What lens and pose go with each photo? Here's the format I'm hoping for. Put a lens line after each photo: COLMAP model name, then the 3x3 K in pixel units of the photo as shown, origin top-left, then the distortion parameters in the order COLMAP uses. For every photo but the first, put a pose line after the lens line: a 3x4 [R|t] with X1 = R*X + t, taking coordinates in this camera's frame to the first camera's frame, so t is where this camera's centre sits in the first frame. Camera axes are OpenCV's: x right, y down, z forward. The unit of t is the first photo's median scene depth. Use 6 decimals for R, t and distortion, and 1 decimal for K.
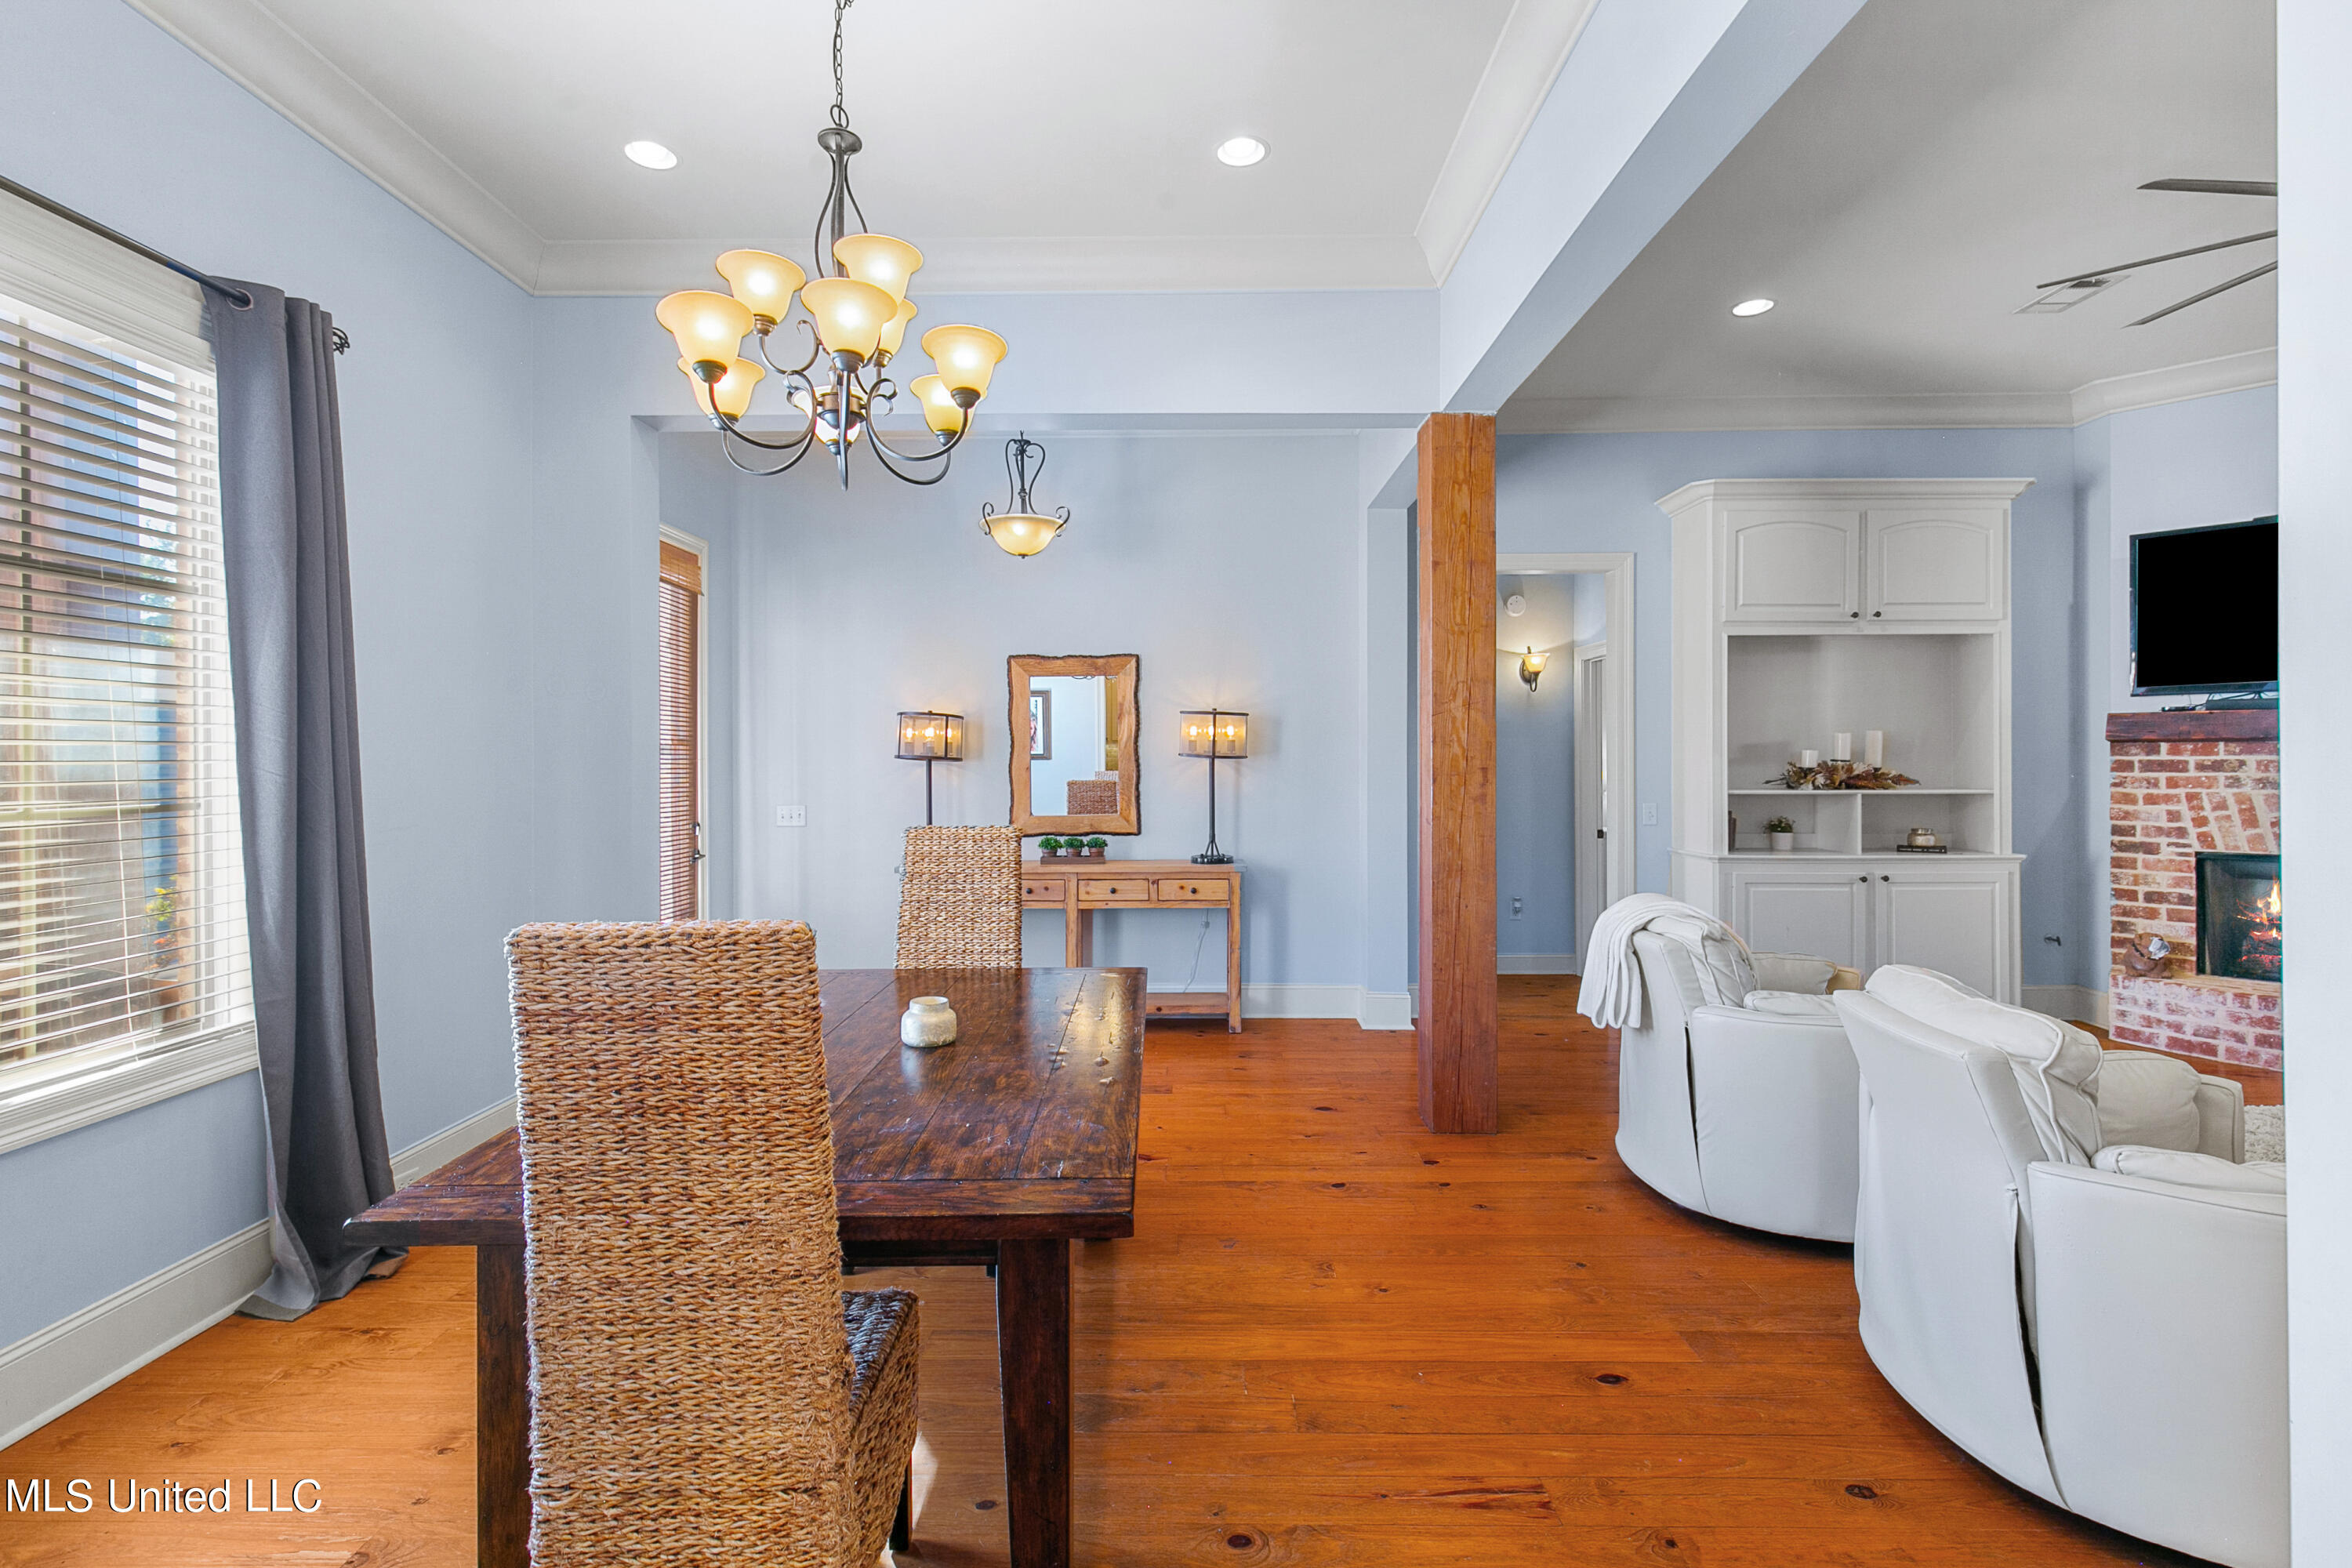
lens RADIAL K [[1057.1, 0, 1164.3], [0, 1057.1, 763.0], [0, 0, 1]] dist [0.006332, -0.000702]
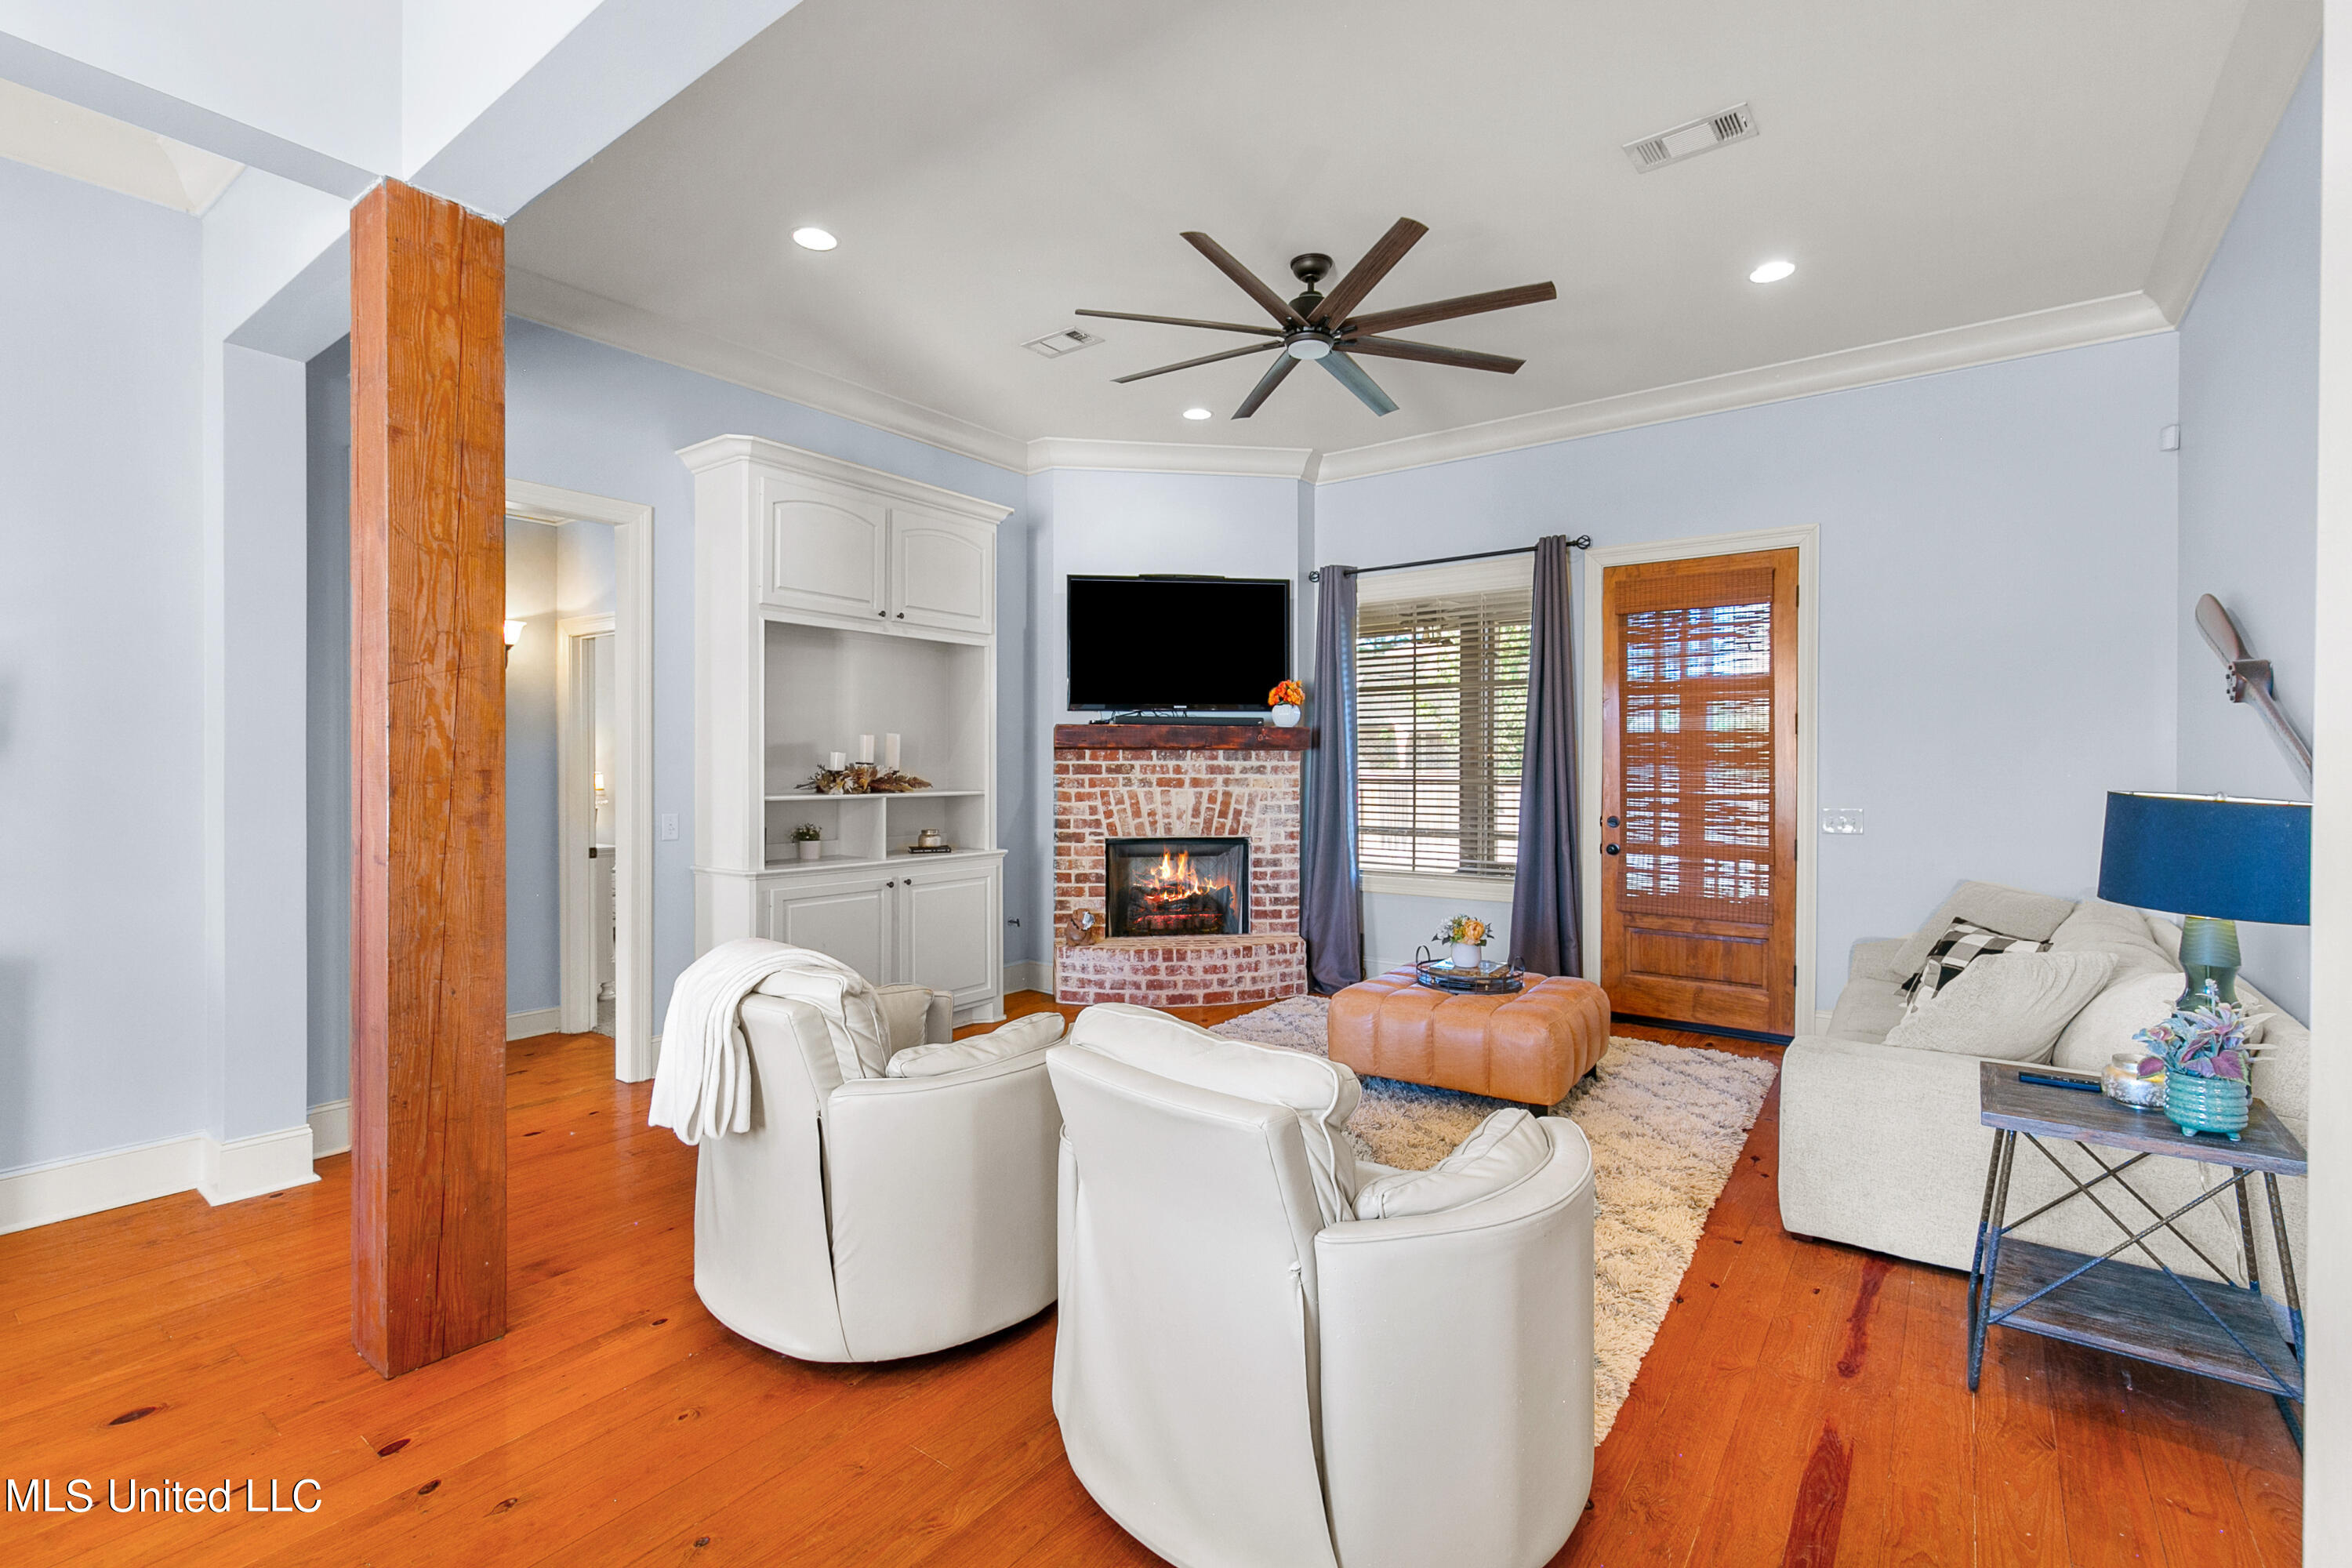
lens RADIAL K [[1057.1, 0, 1163.4], [0, 1057.1, 769.8], [0, 0, 1]] dist [0.006332, -0.000702]
pose [[0.591725, 0.000219, 0.806140, 0.021996], [-0.002537, 0.999996, 0.001590, 0.001482], [-0.806136, -0.002986, 0.591722, 0.220800]]
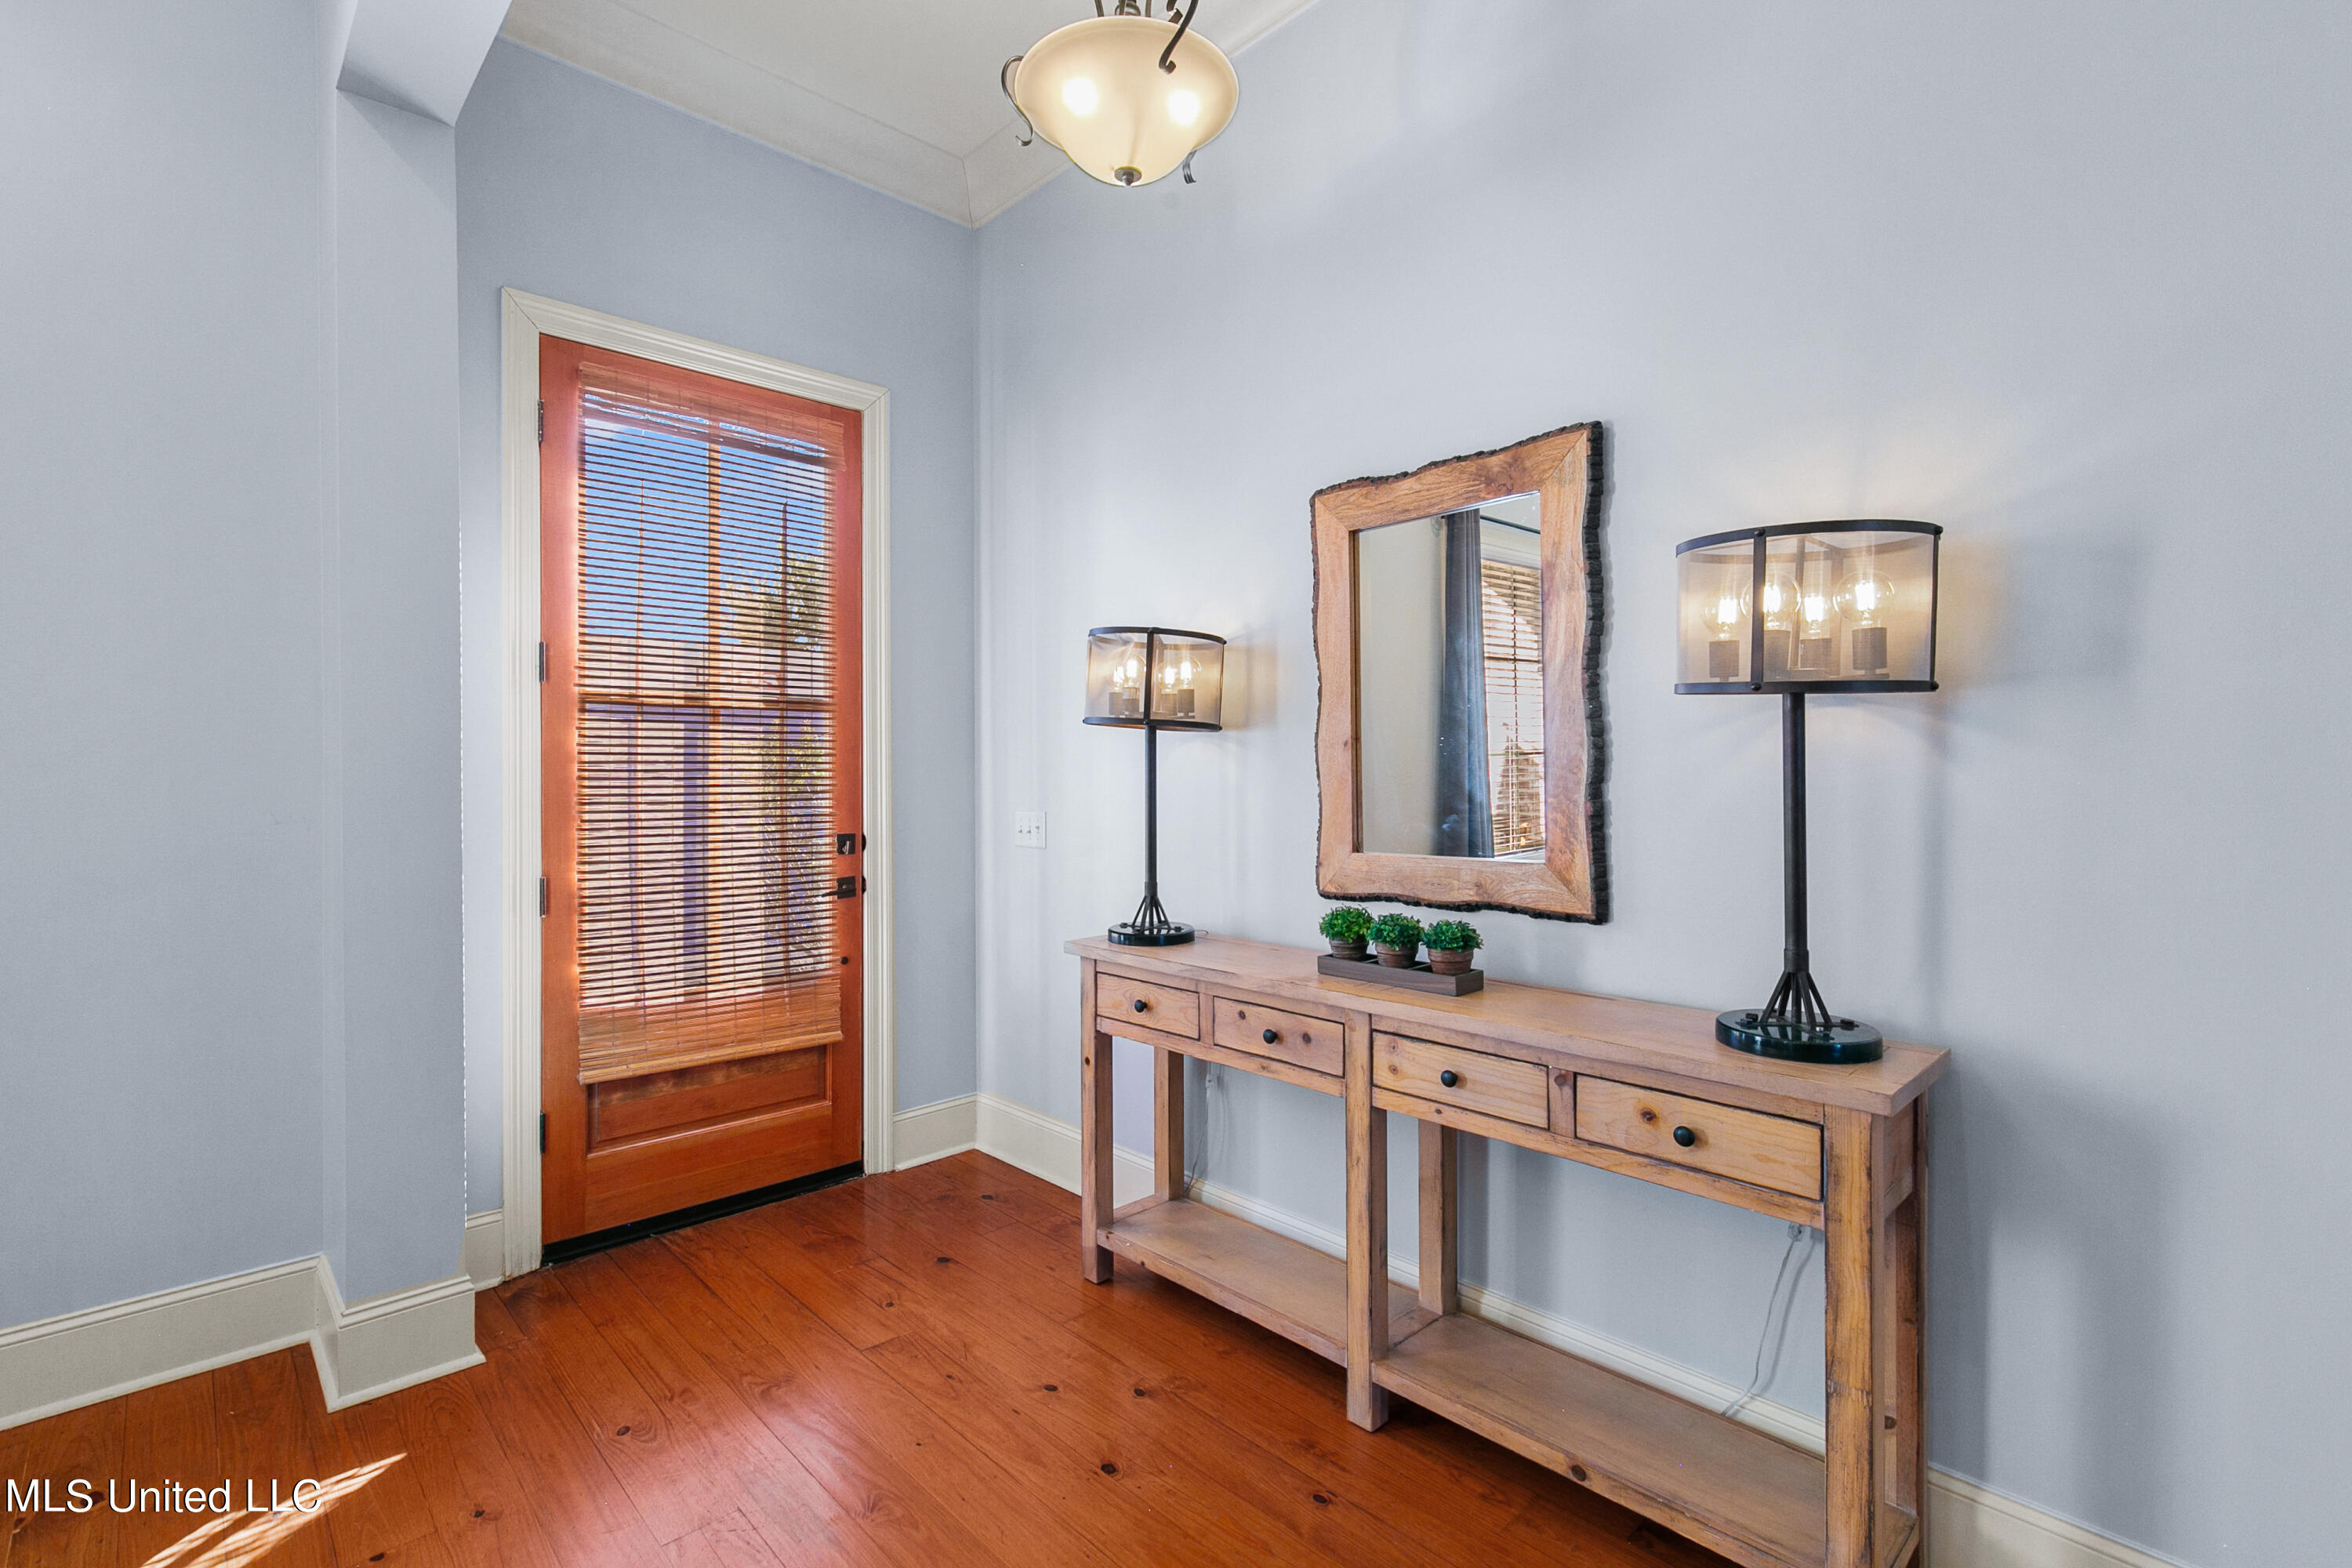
lens RADIAL K [[1057.1, 0, 1184.1], [0, 1057.1, 775.4], [0, 0, 1]] dist [0.006332, -0.000702]
pose [[0.695680, 0.005494, -0.718331, 0.148794], [-0.000016, 0.999971, 0.007633, 0.016371], [0.718352, -0.005299, 0.695660, 0.708596]]
